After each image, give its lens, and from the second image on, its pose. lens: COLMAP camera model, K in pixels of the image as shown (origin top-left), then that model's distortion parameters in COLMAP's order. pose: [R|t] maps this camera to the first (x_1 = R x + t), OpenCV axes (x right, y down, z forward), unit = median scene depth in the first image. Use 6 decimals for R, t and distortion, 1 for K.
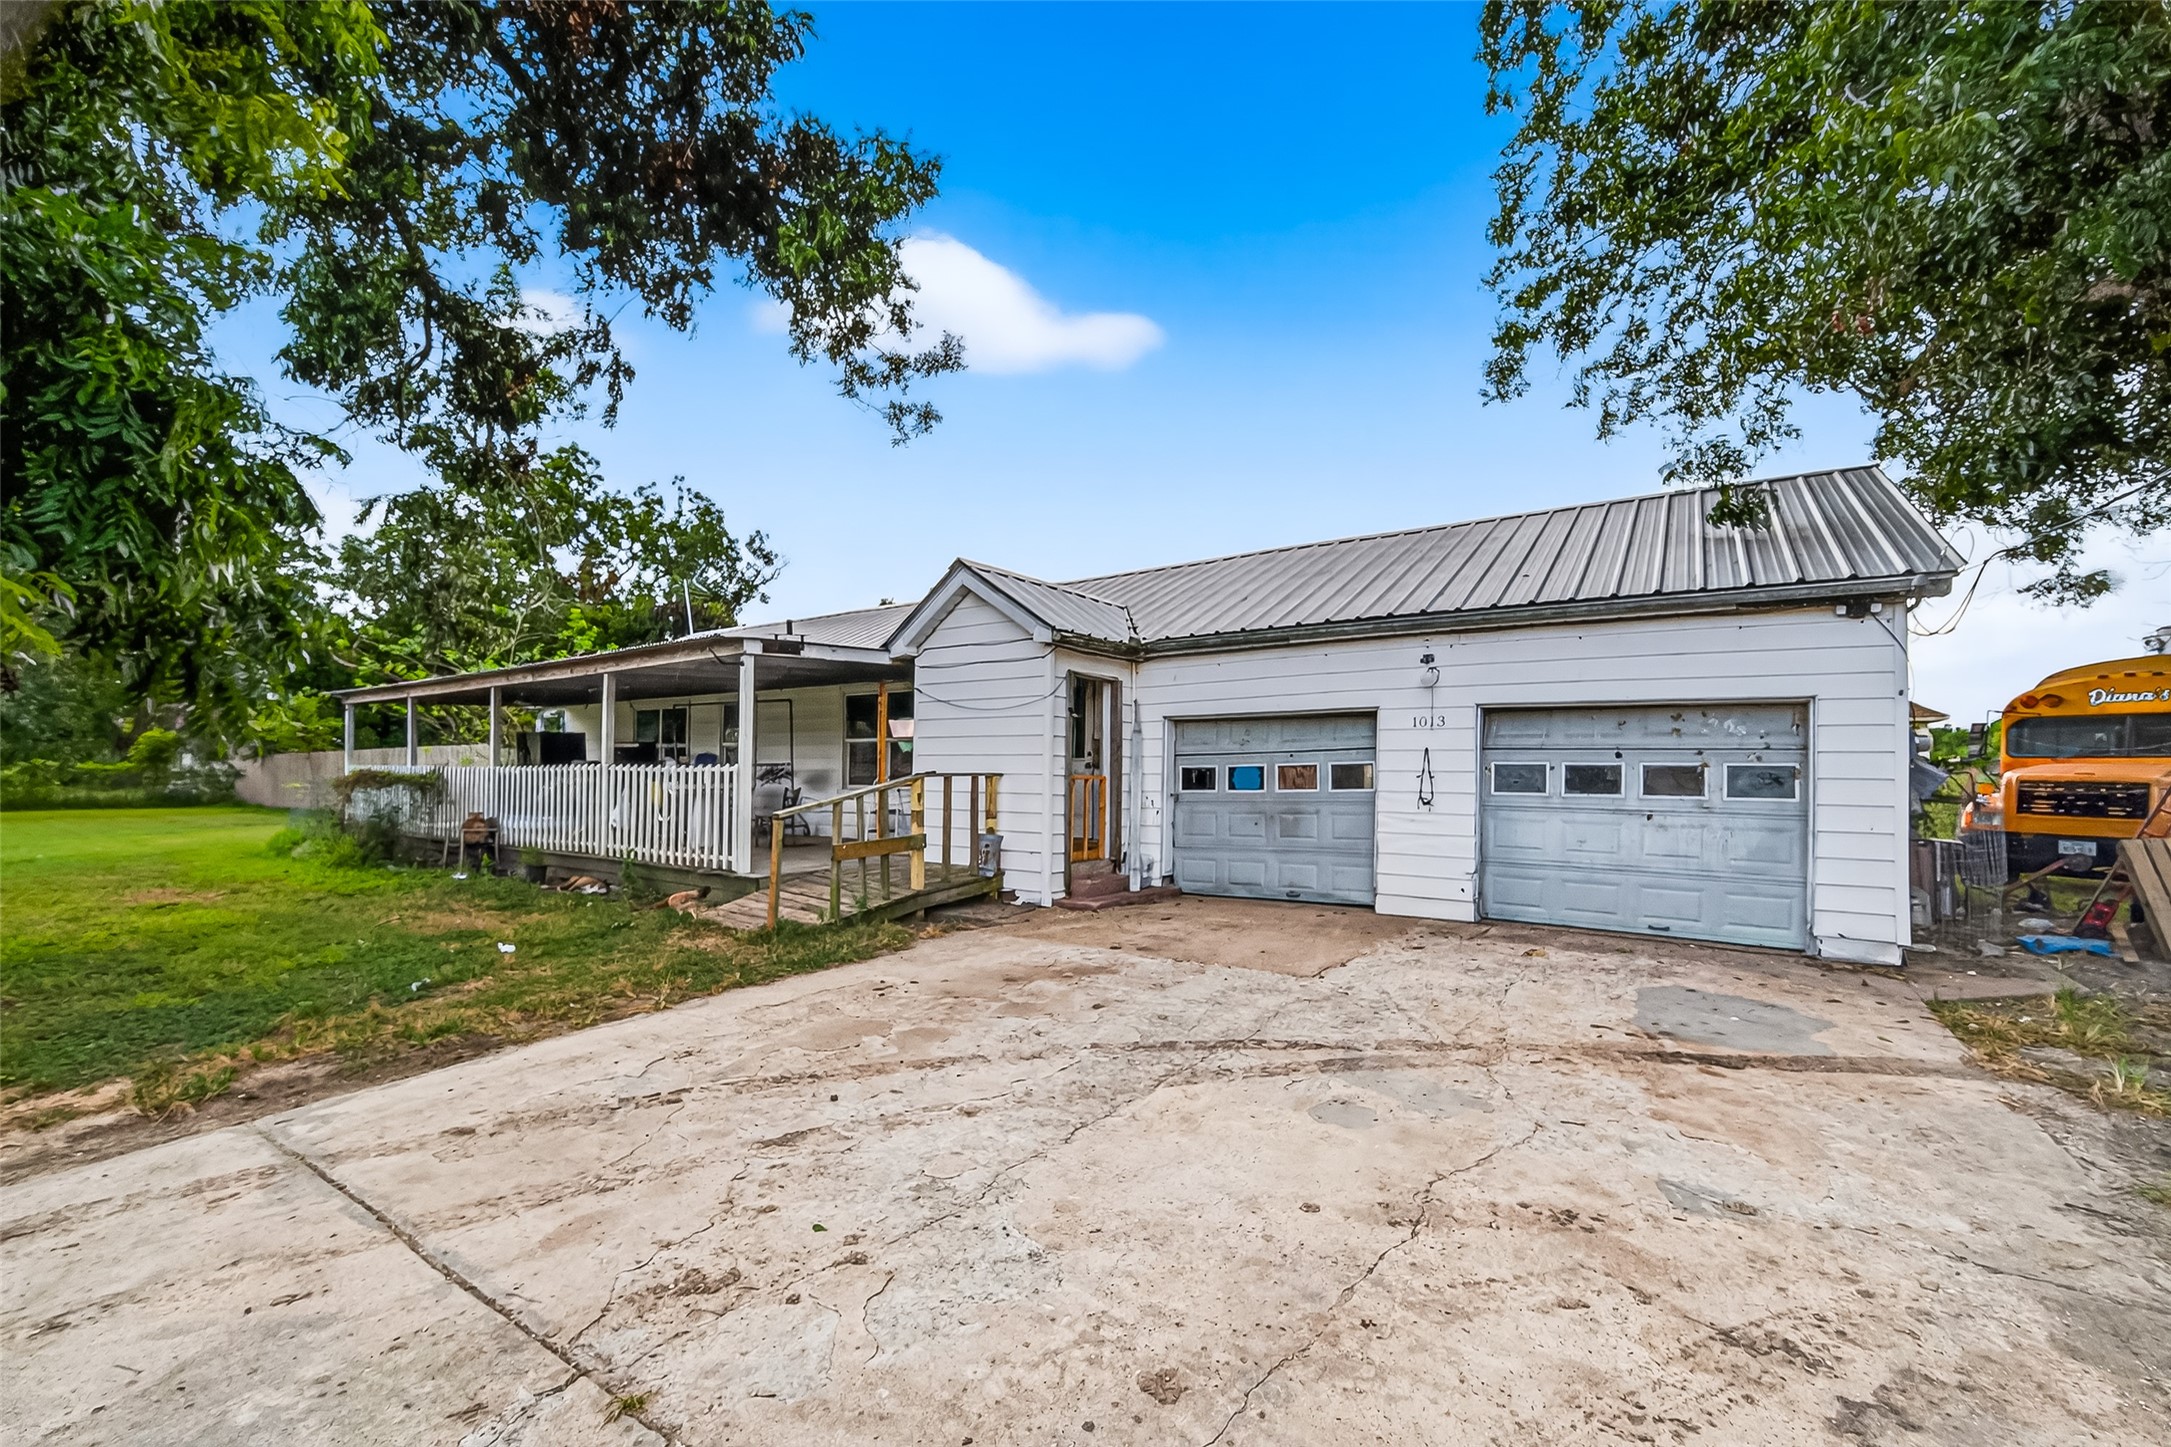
lens RADIAL K [[873.8, 0, 1088.5], [0, 873.8, 784.1], [0, 0, 1]] dist [-0.001495, -0.000031]
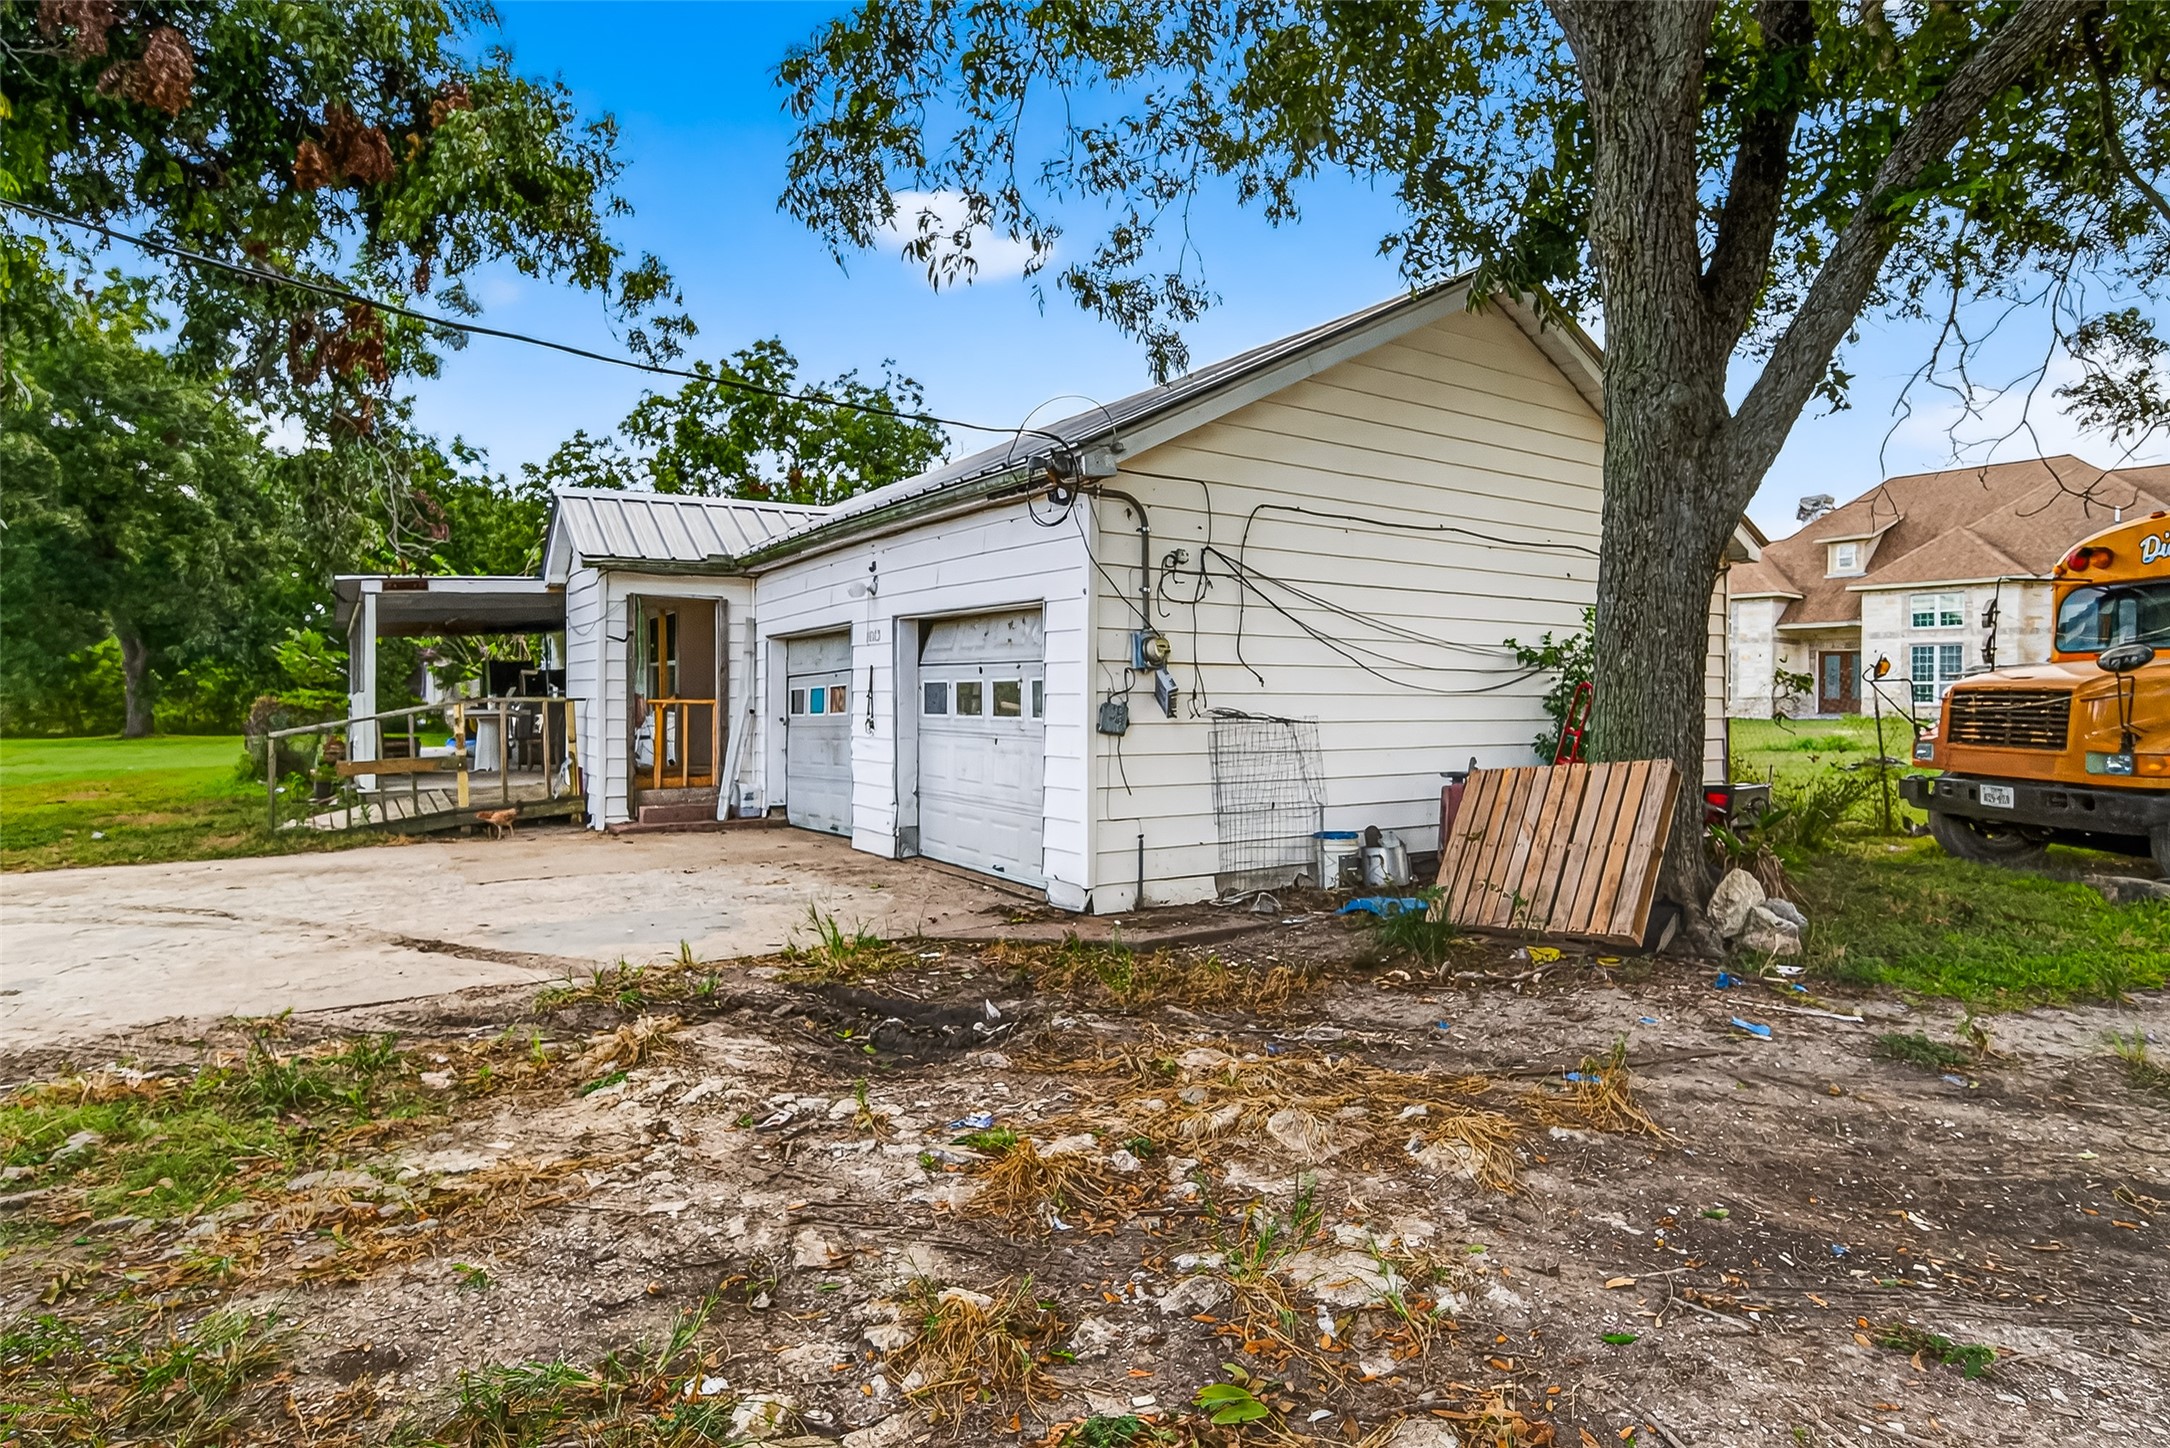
lens RADIAL K [[1152.0, 0, 1085.0], [0, 1152.0, 724.0], [0, 0, 1]] dist [0.012480, 0.000132]
pose [[0.931836, -0.003787, -0.362859, 0.929932], [0.008733, 0.999890, 0.011992, 0.006169], [0.362774, -0.014343, 0.931767, -0.031727]]
